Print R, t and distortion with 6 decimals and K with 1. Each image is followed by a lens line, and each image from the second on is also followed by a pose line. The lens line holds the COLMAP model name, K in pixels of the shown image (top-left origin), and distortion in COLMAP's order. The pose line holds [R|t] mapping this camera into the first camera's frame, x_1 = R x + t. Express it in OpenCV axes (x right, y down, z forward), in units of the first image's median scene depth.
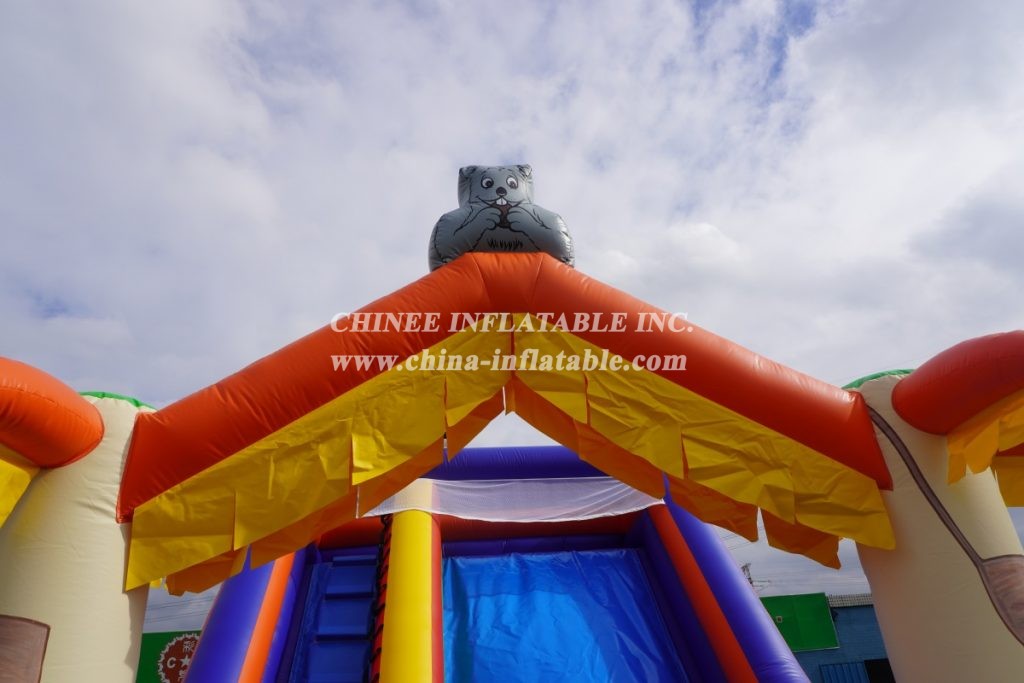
lens RADIAL K [[699.2, 0, 509.0], [0, 699.2, 316.4], [0, 0, 1]] dist [-0.054504, 0.033405]
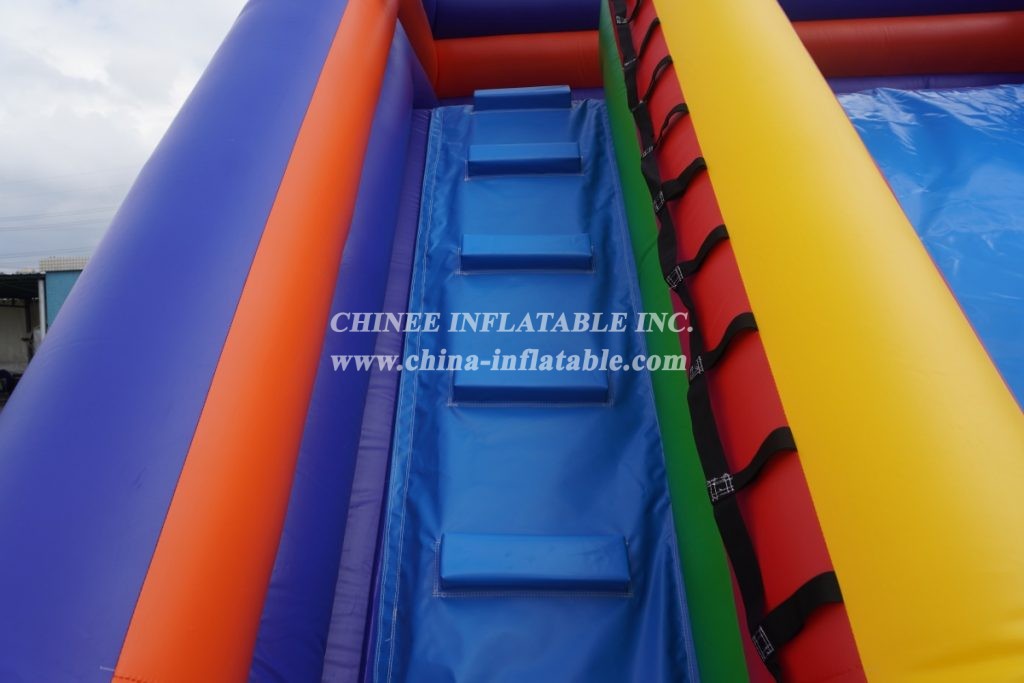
lens RADIAL K [[704.3, 0, 512.0], [0, 704.3, 341.5], [0, 0, 1]] dist [-0.059644, 0.027913]
pose [[0.992271, 0.045044, -0.115622, -0.386959], [0.022197, 0.852325, 0.522542, 0.569509], [0.122085, -0.521070, 0.844738, 1.235685]]
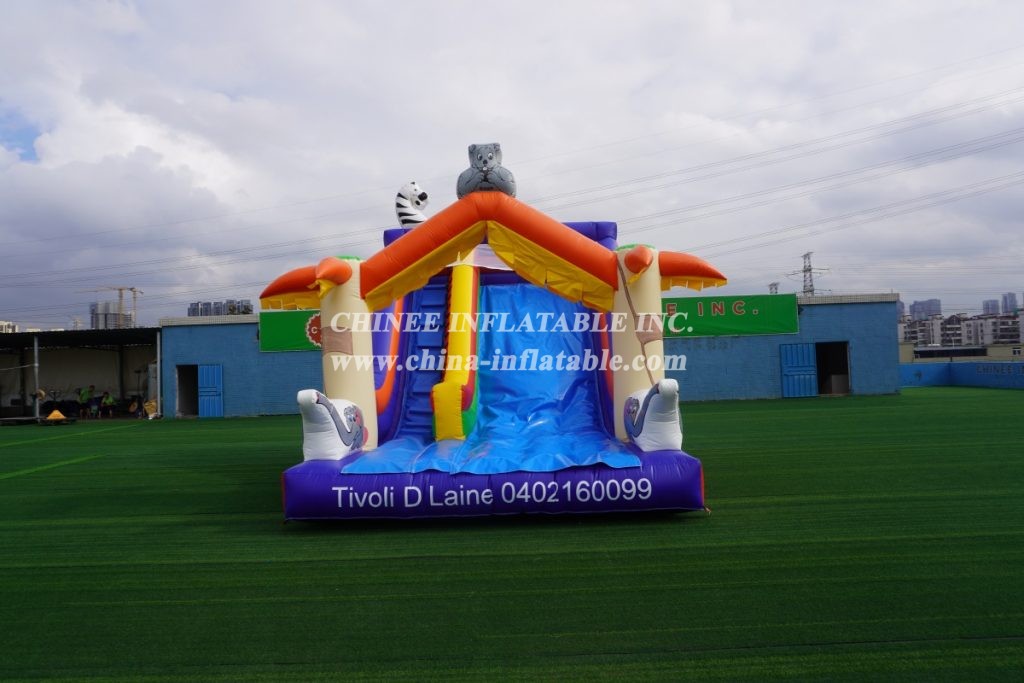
lens RADIAL K [[704.3, 0, 512.0], [0, 704.3, 341.5], [0, 0, 1]] dist [-0.059644, 0.027913]
pose [[0.994929, 0.027560, -0.096726, 0.386944], [0.020175, 0.887486, 0.460393, -0.868654], [0.098532, -0.460010, 0.882430, -1.629954]]
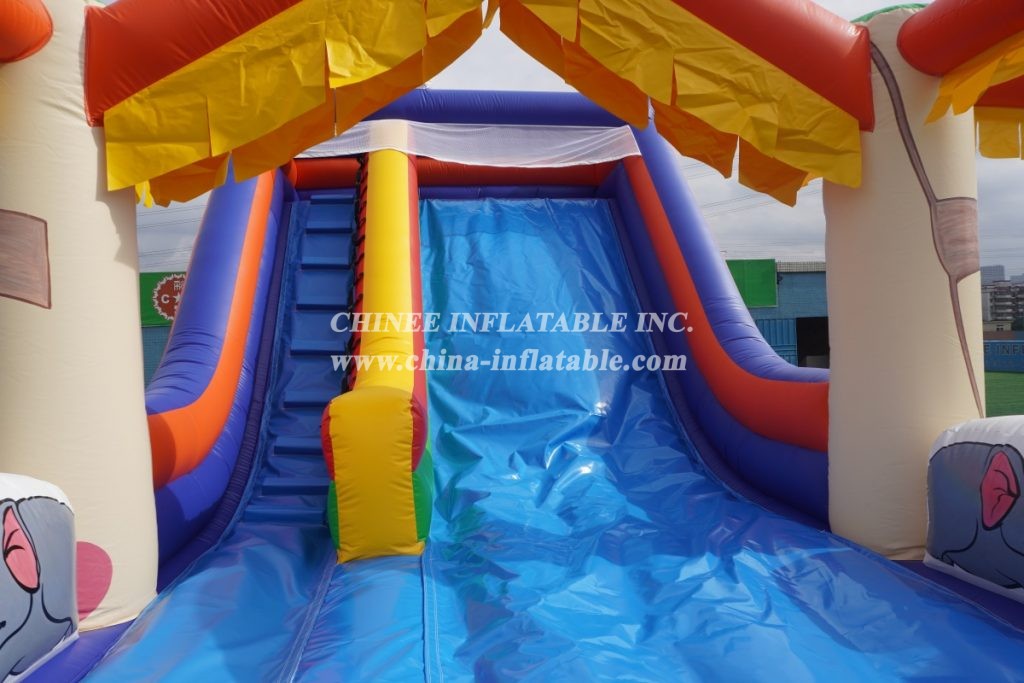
lens RADIAL K [[704.3, 0, 512.0], [0, 704.3, 341.5], [0, 0, 1]] dist [-0.059644, 0.027913]
pose [[0.998286, 0.029966, 0.050265, -0.010137], [-0.050539, 0.874508, 0.482371, 0.057530], [-0.029503, -0.484085, 0.874524, -0.016483]]
